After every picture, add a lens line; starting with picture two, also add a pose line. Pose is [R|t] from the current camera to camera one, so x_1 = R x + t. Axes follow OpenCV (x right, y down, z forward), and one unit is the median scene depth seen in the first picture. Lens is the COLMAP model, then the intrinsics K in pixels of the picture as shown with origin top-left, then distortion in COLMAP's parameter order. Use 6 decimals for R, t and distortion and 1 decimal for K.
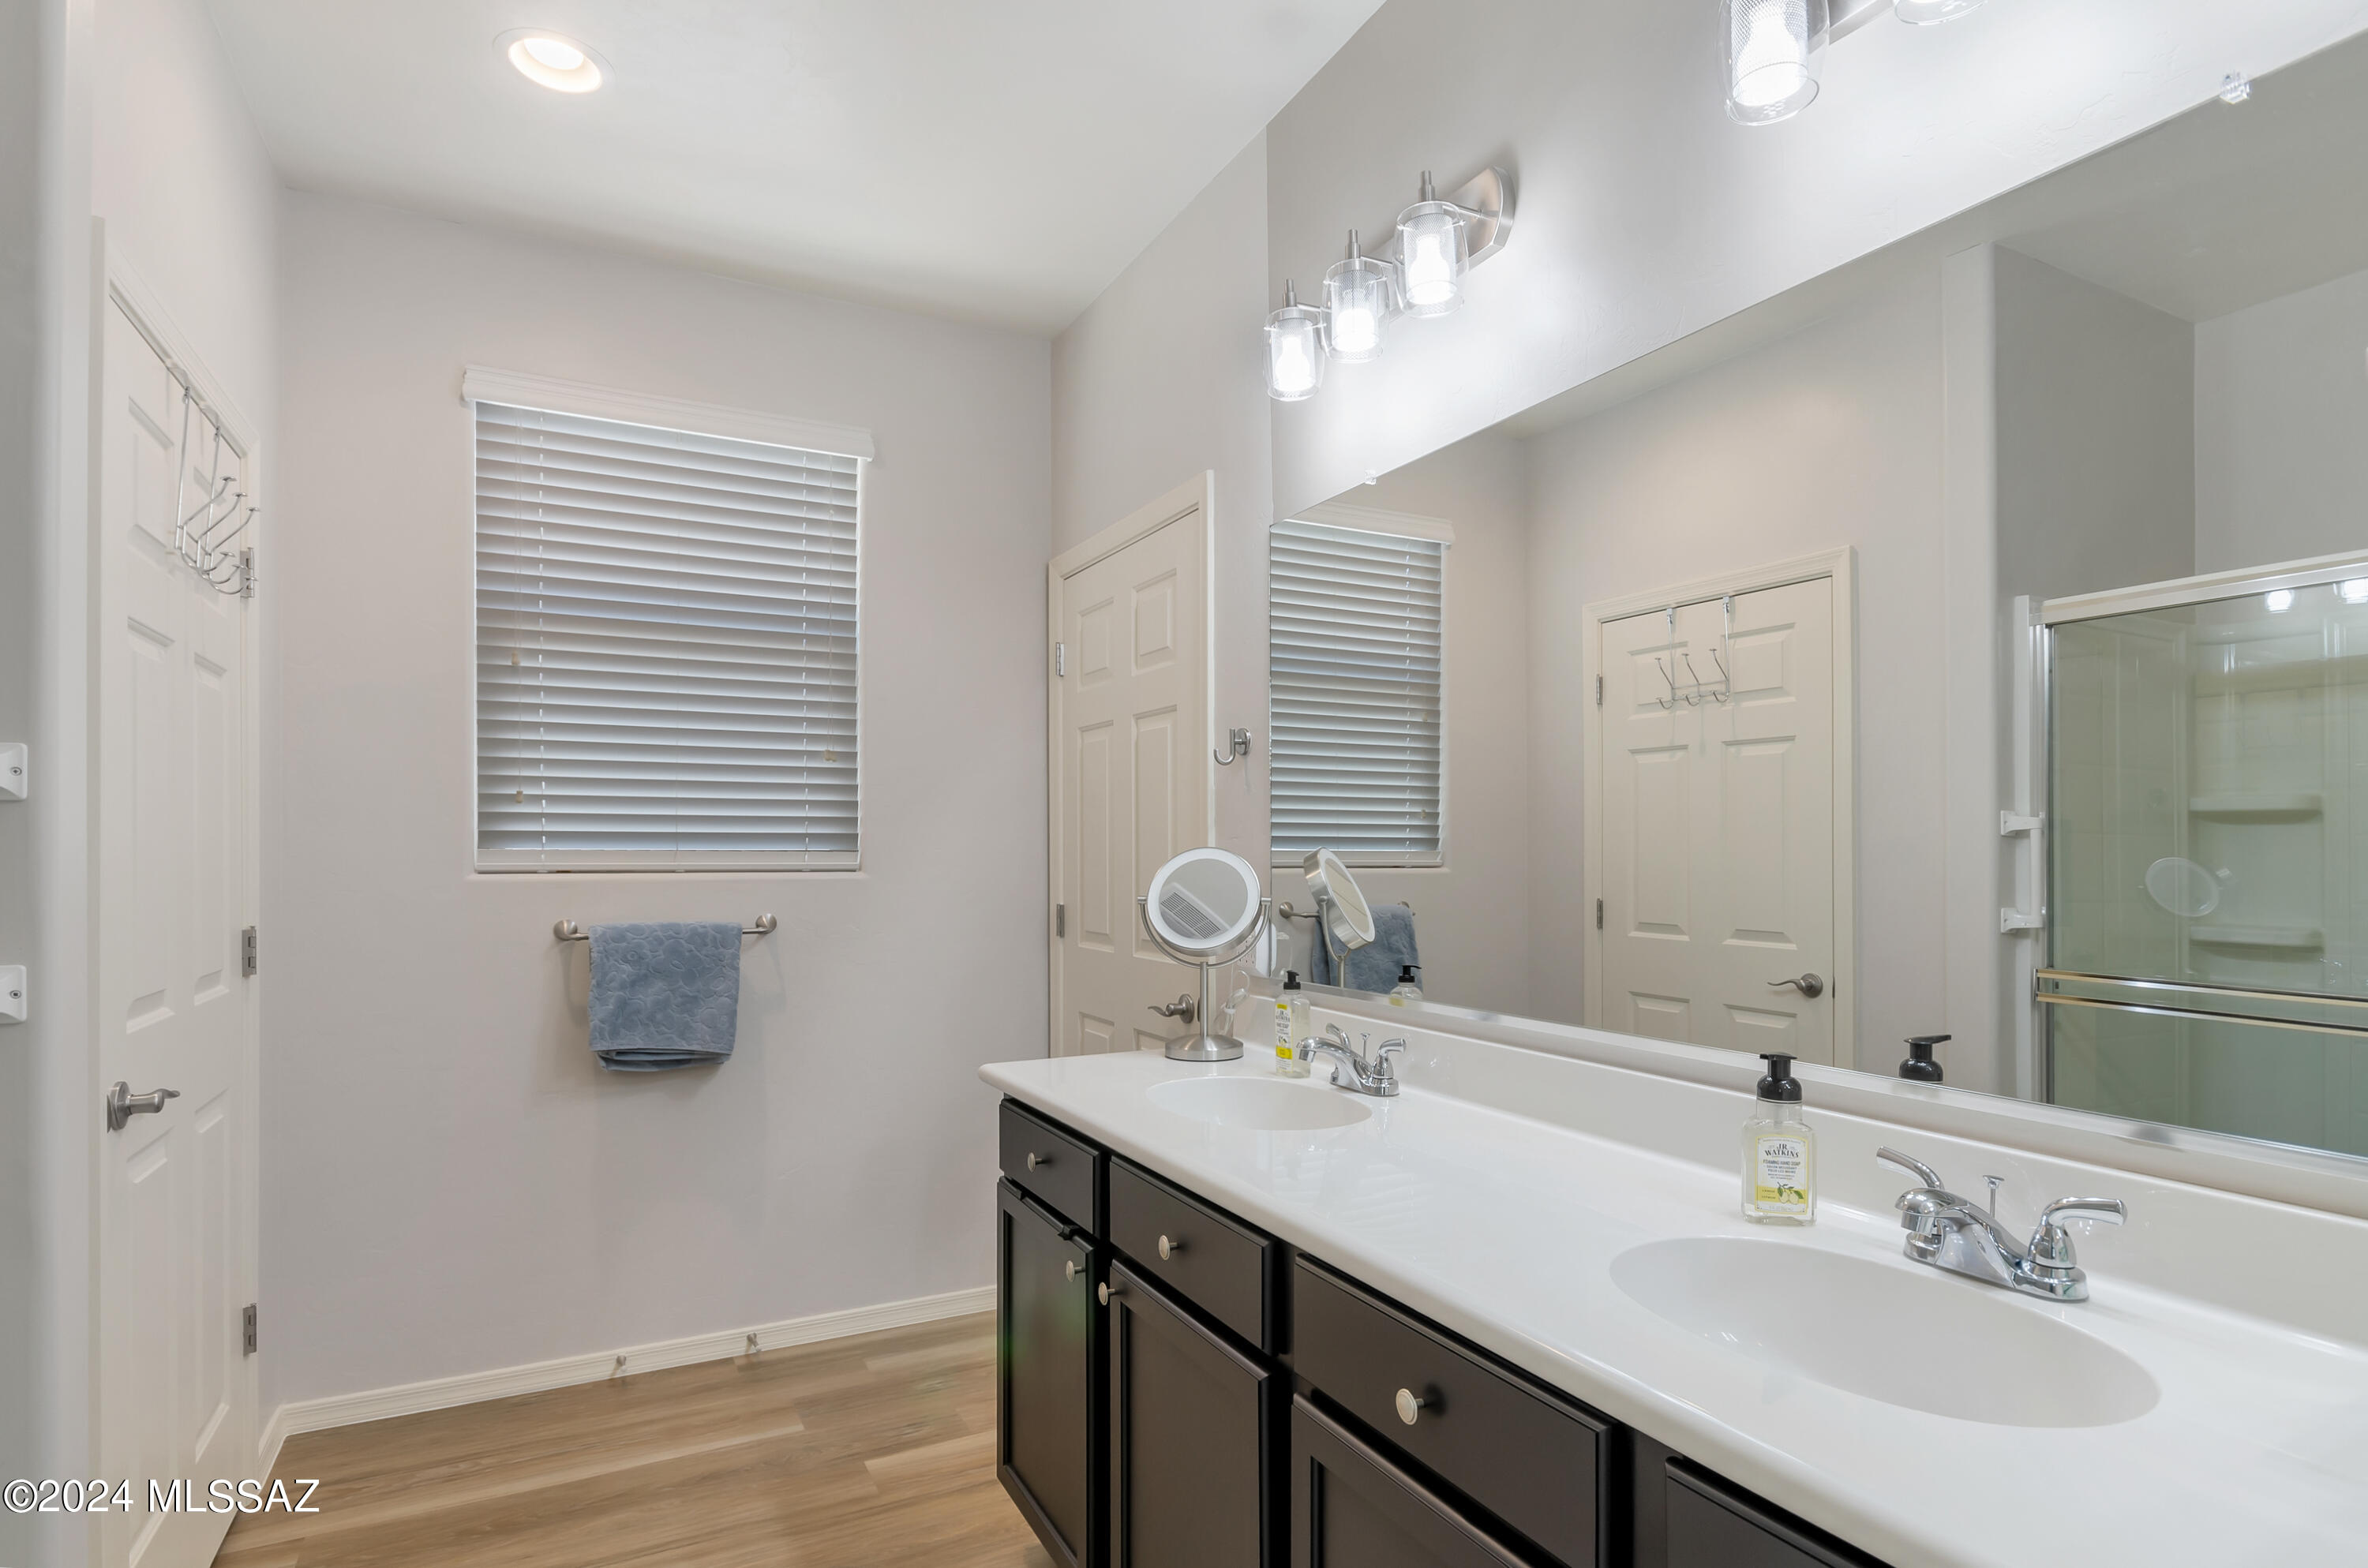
lens RADIAL K [[1219.3, 0, 1187.6], [0, 1219.3, 839.8], [0, 0, 1]] dist [-0.002657, -0.000291]
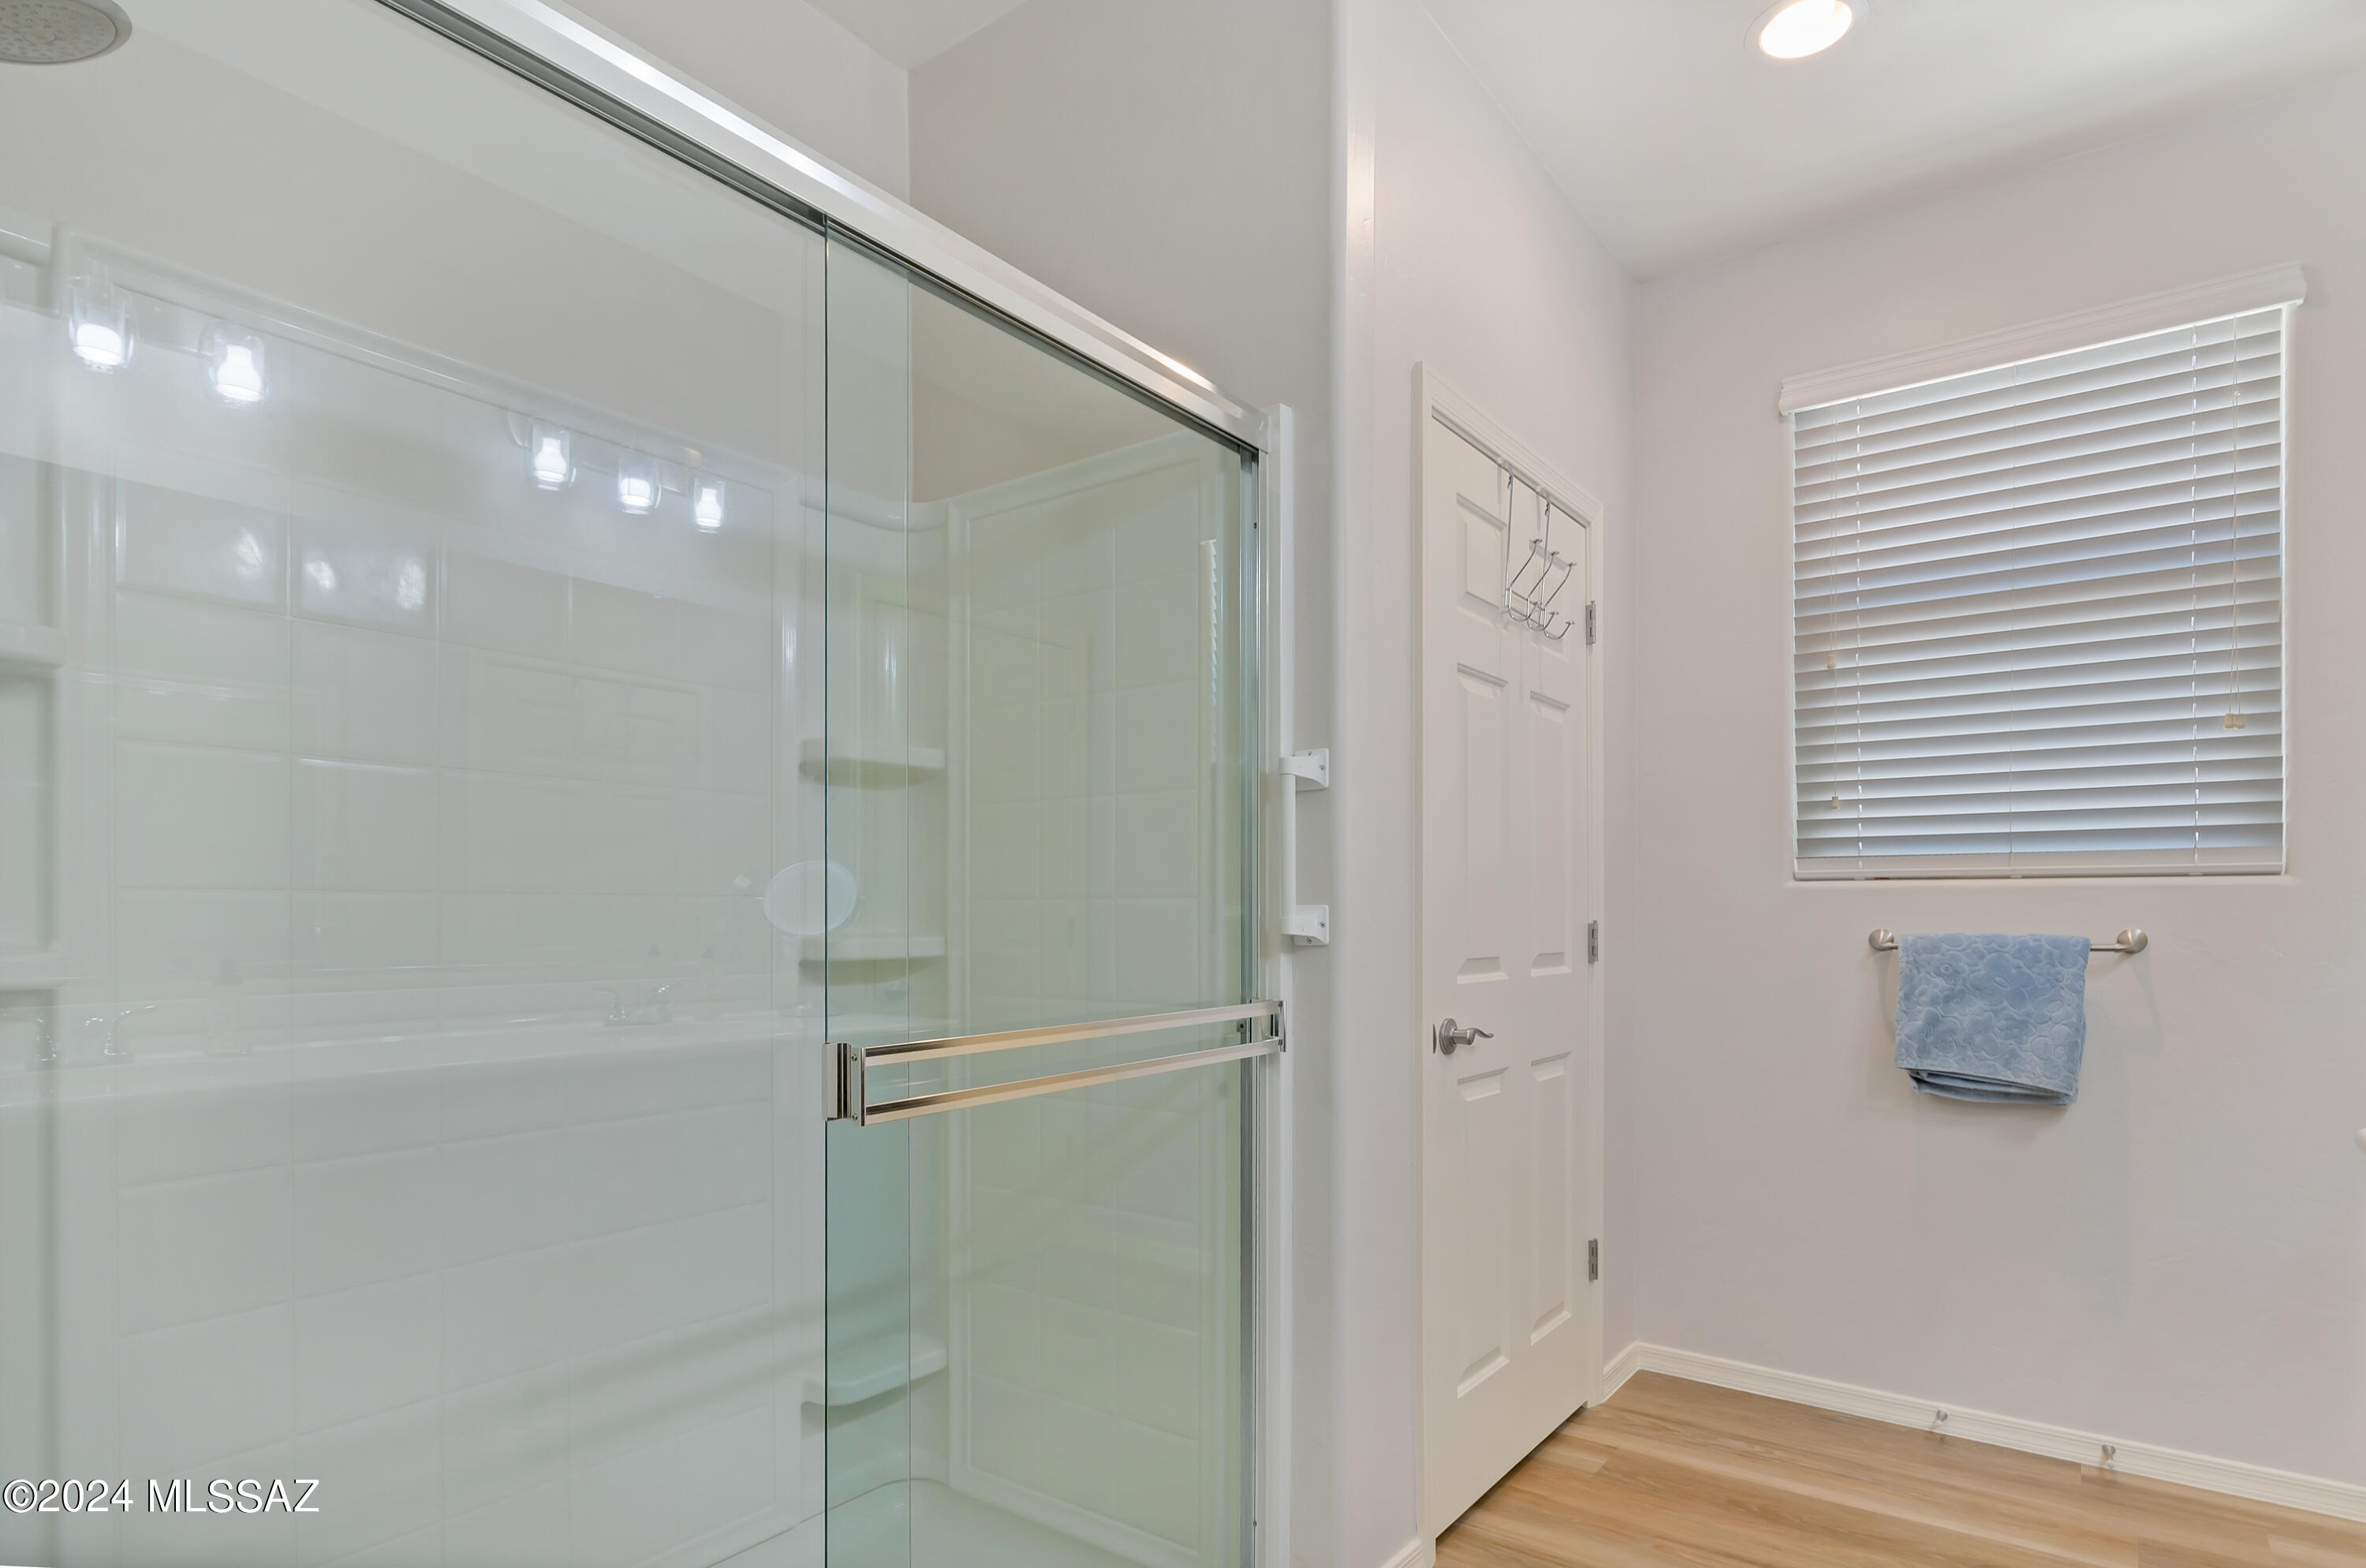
lens RADIAL K [[1241.8, 0, 1190.9], [0, 1241.8, 913.1], [0, 0, 1]] dist [-0.000469, -0.000183]
pose [[0.443963, 0.003066, -0.896040, 0.117126], [0.006015, 0.999961, 0.006402, 0.044400], [0.896025, -0.008232, 0.443927, 0.092408]]
